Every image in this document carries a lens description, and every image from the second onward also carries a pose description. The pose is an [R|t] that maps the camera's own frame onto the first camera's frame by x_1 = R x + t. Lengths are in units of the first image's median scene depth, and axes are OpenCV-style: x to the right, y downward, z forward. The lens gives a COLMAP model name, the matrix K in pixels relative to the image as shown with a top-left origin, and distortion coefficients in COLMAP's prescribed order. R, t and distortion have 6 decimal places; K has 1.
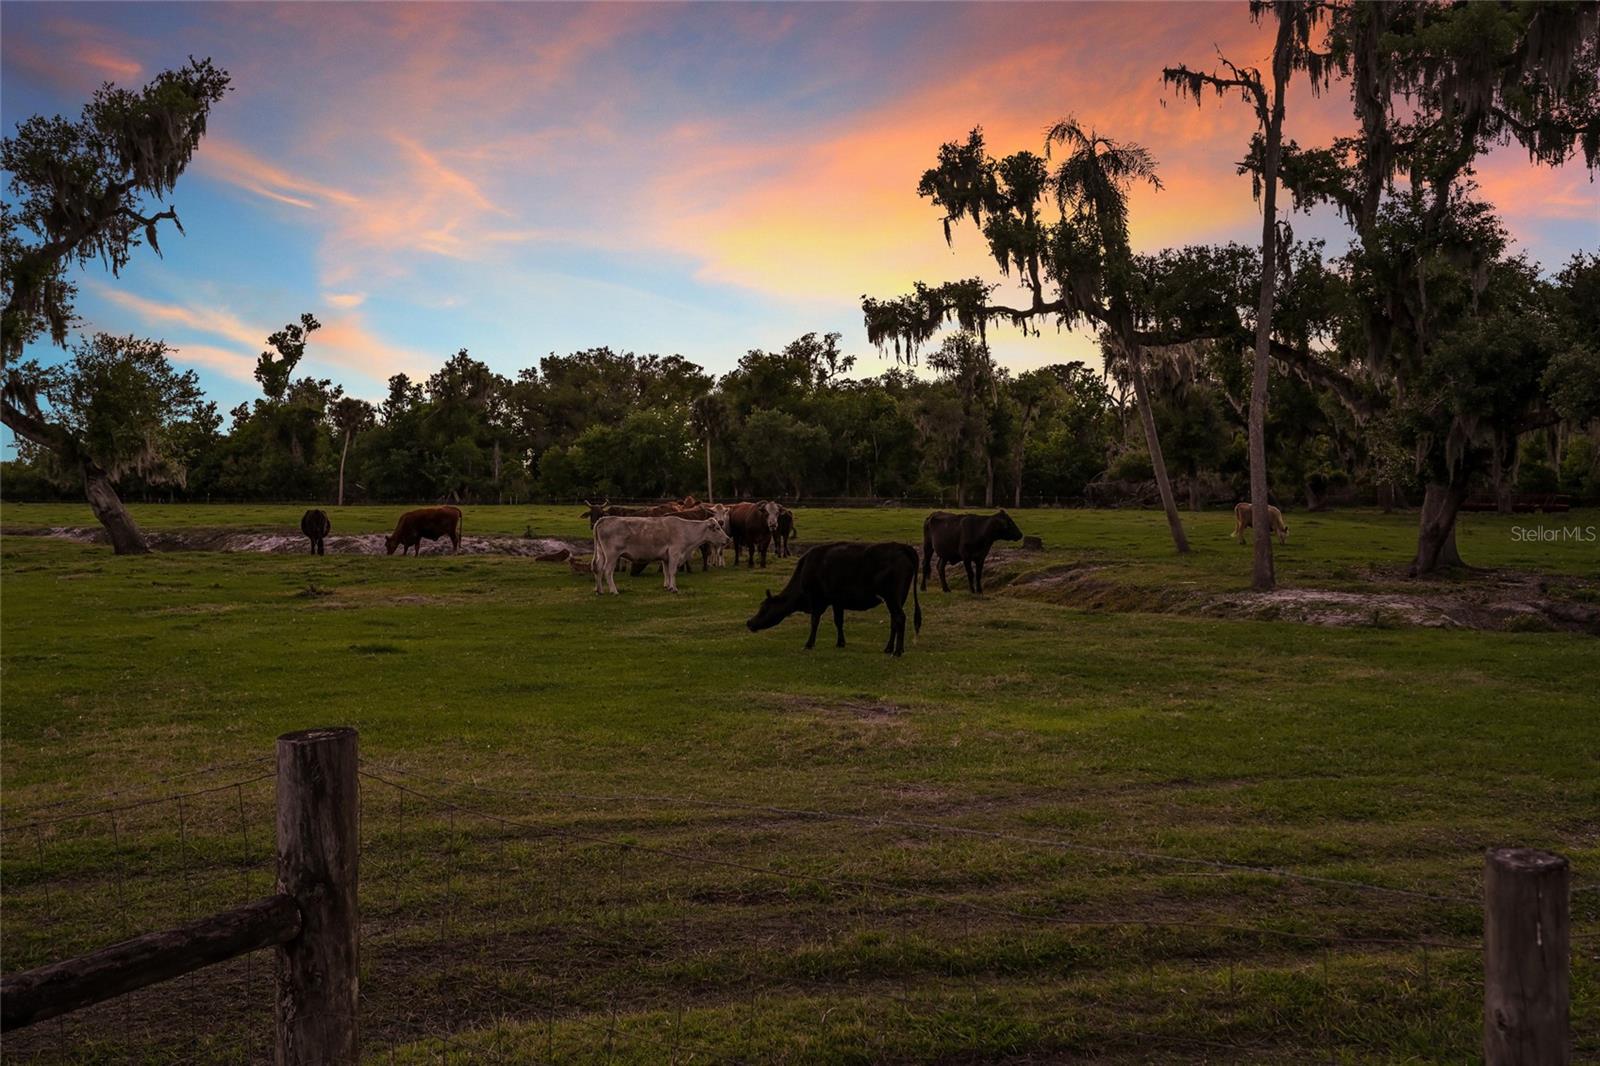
lens RADIAL K [[1401.4, 0, 800.0], [0, 1401.4, 533.0], [0, 0, 1]] dist [-0.043589, 0.000082]
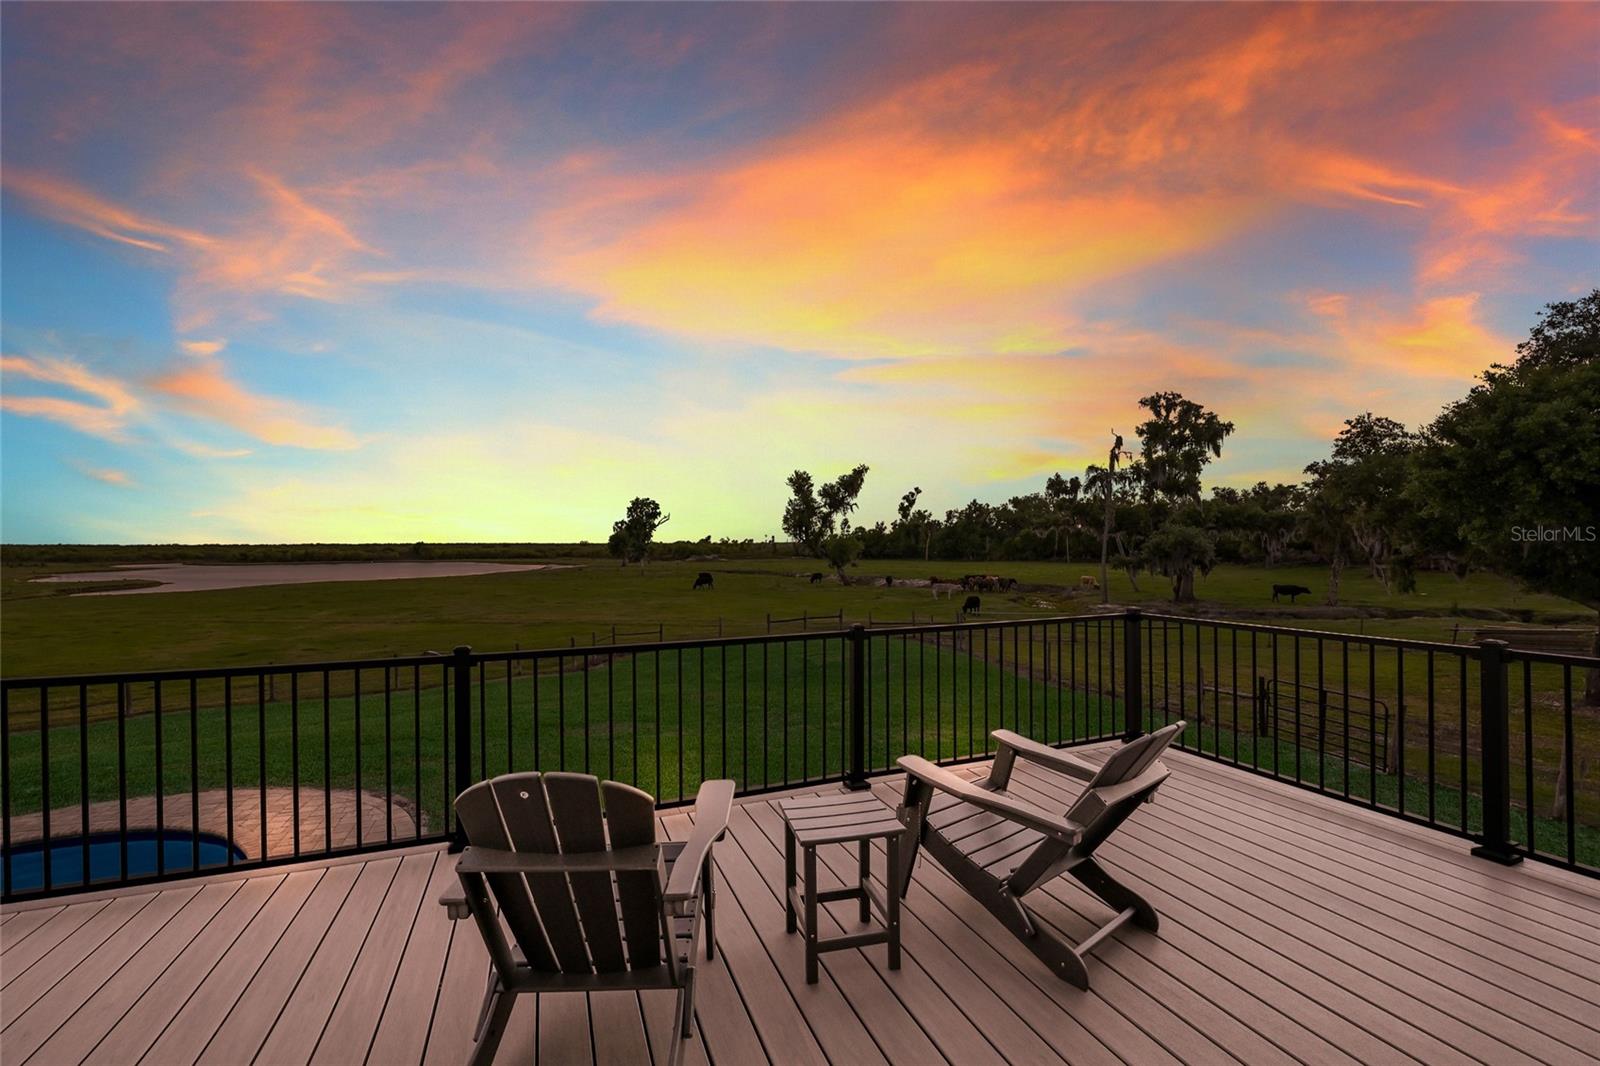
lens RADIAL K [[679.9, 0, 800.0], [0, 679.9, 533.0], [0, 0, 1]] dist [-0.001657, -0.000051]
pose [[0.857687, -0.019841, -0.513790, 0.126325], [-0.002237, 0.999102, -0.042316, -0.016487], [0.514168, 0.037444, 0.856872, -0.233497]]
